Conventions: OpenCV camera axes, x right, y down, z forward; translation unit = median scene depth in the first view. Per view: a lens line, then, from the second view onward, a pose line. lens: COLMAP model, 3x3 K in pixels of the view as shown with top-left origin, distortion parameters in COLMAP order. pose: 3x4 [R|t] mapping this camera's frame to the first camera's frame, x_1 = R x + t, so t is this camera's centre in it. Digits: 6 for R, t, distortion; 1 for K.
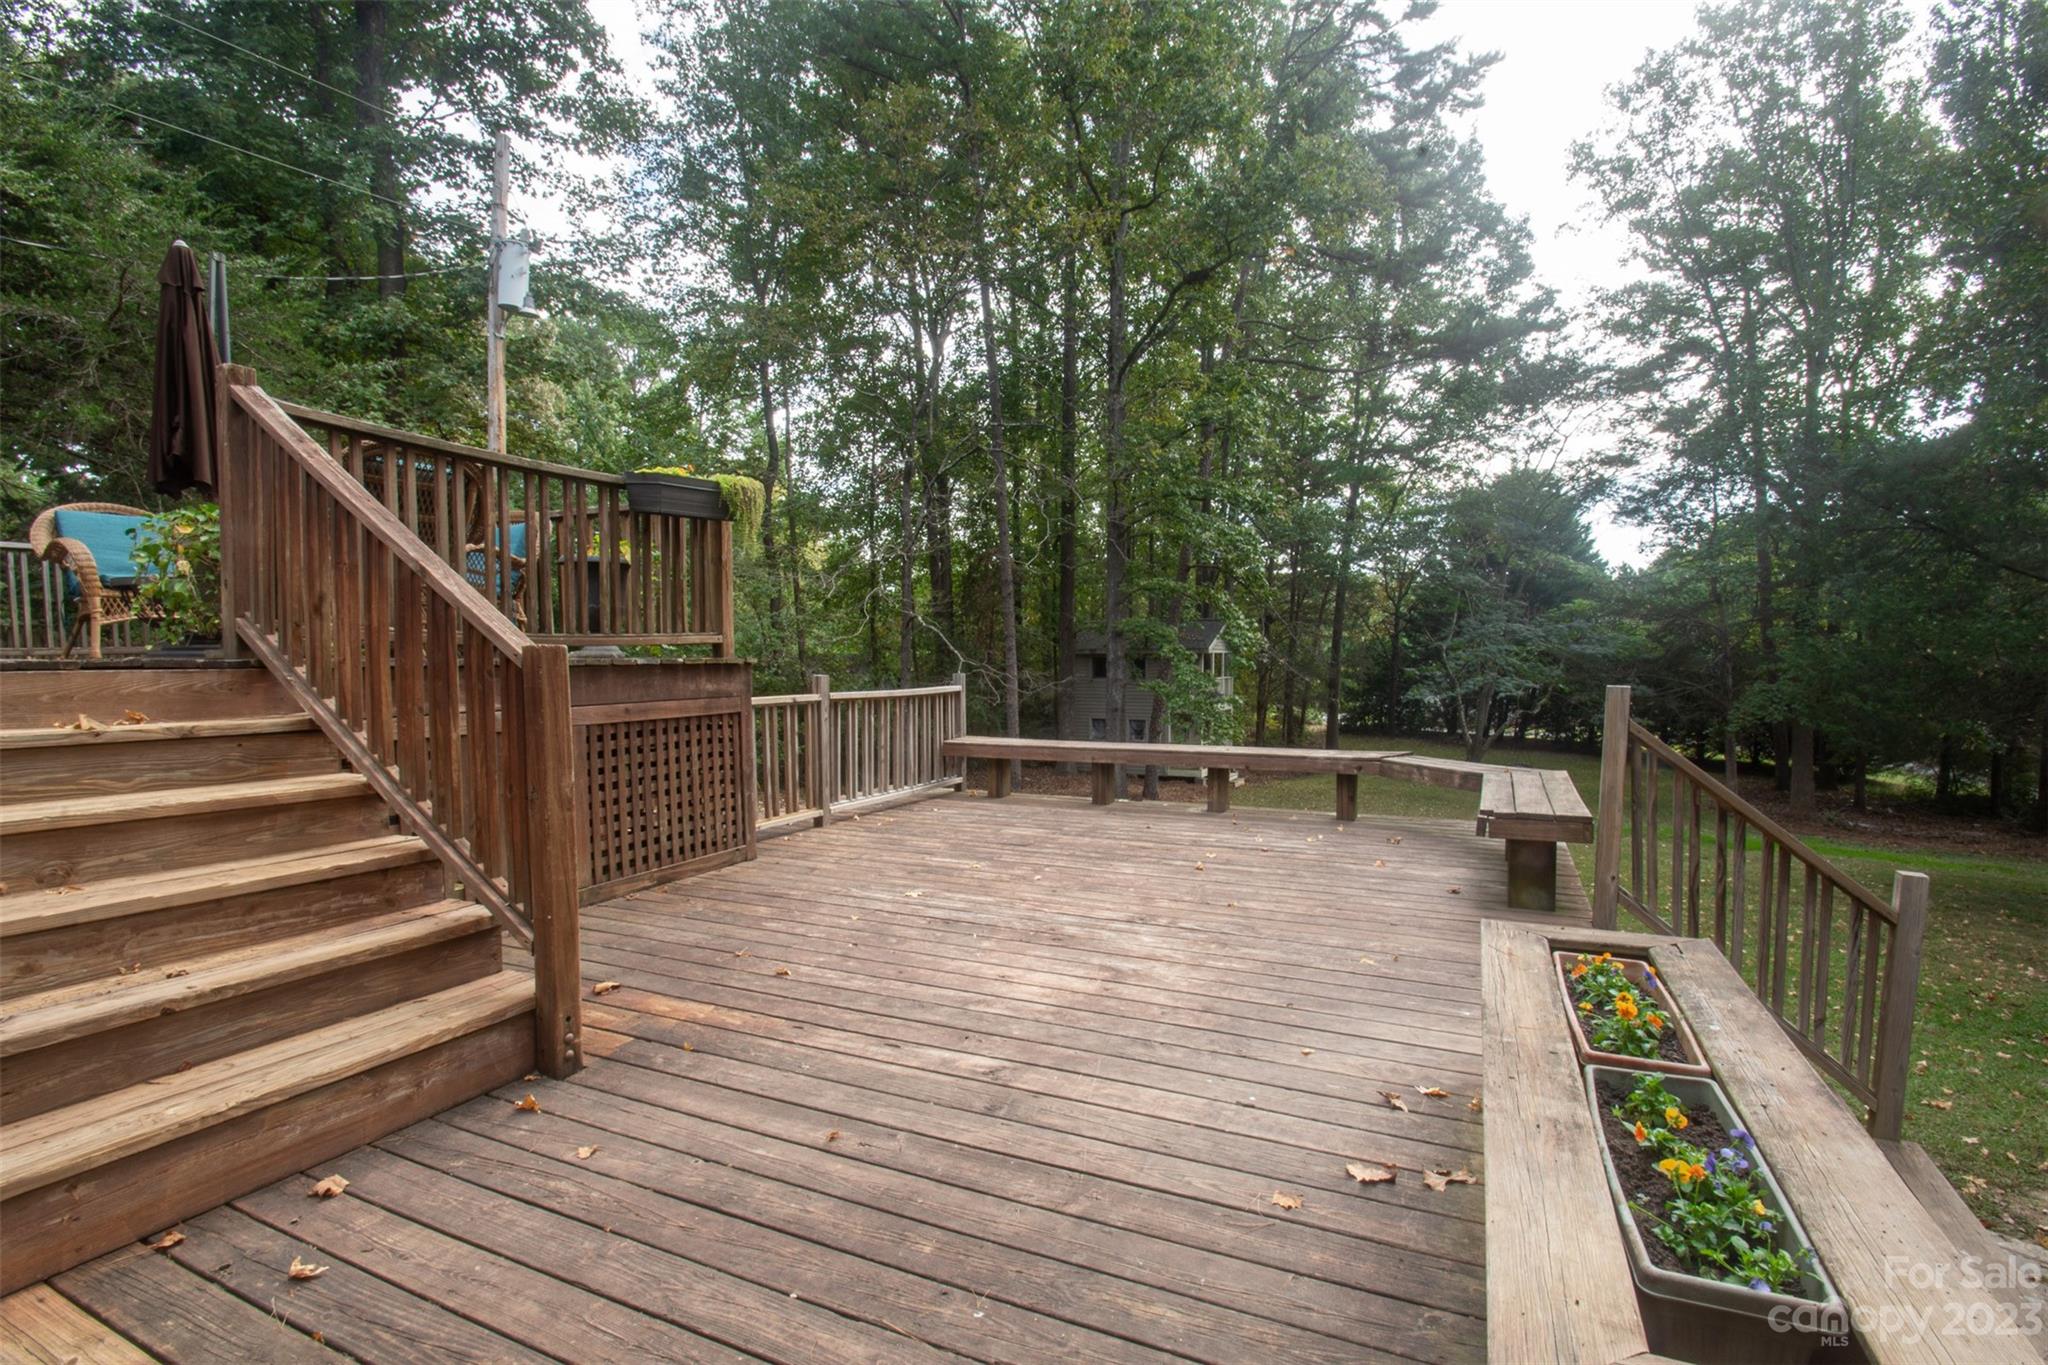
lens RADIAL K [[914.7, 0, 1057.3], [0, 914.7, 706.6], [0, 0, 1]] dist [-0.001669, -0.003298]
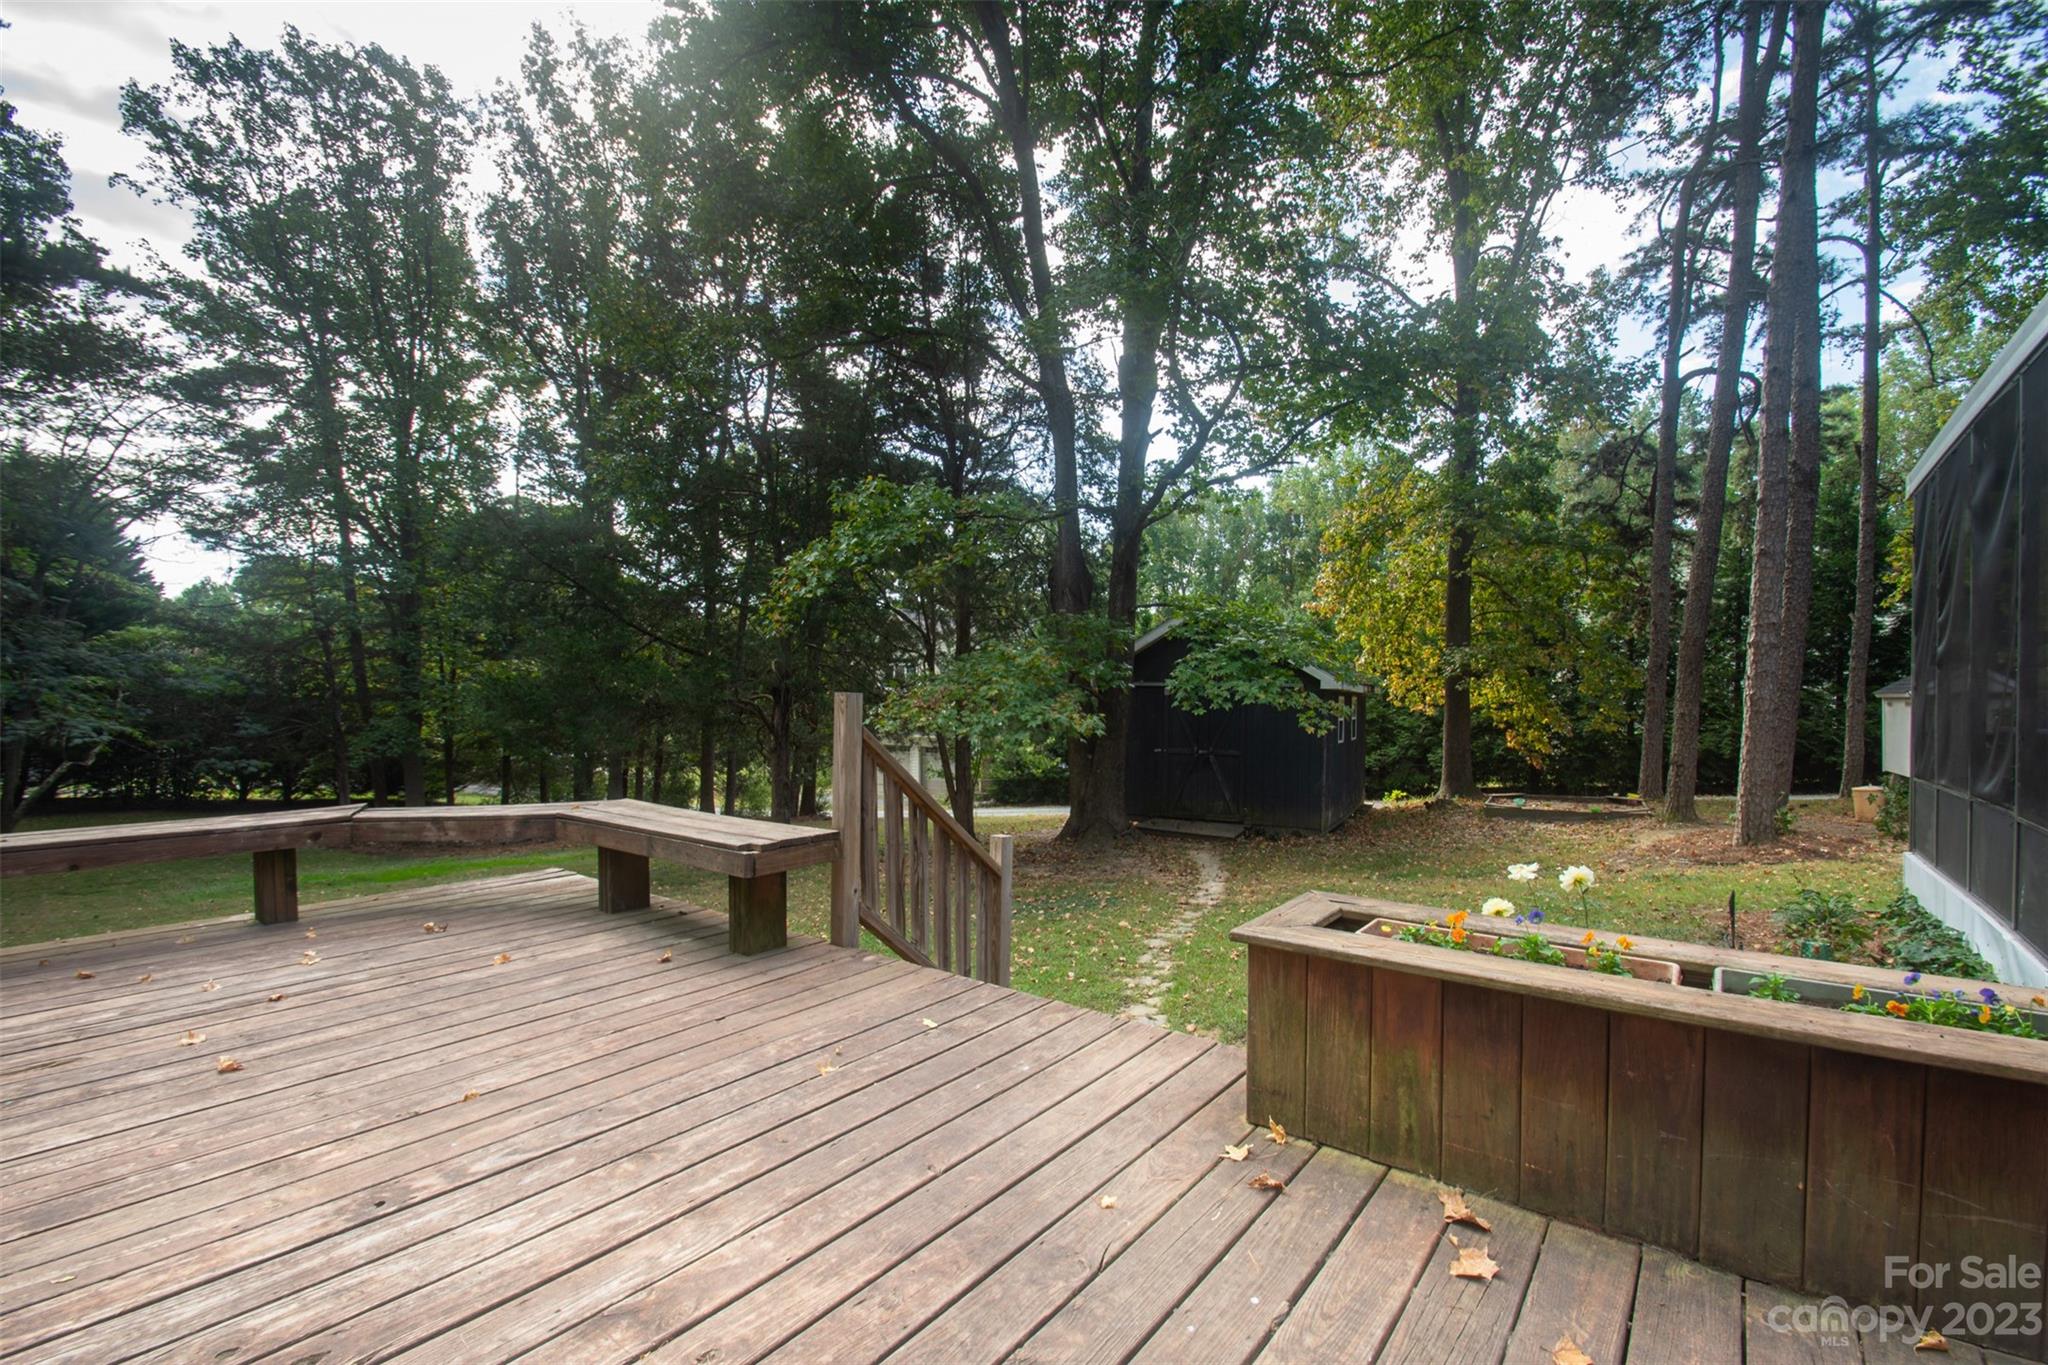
lens RADIAL K [[914.7, 0, 918.6], [0, 914.7, 699.2], [0, 0, 1]] dist [-0.001669, -0.003298]
pose [[0.273826, -0.005061, 0.961766, -0.217334], [0.057267, 0.998298, -0.011051, 0.001177], [-0.960073, 0.058103, 0.273650, 0.482247]]
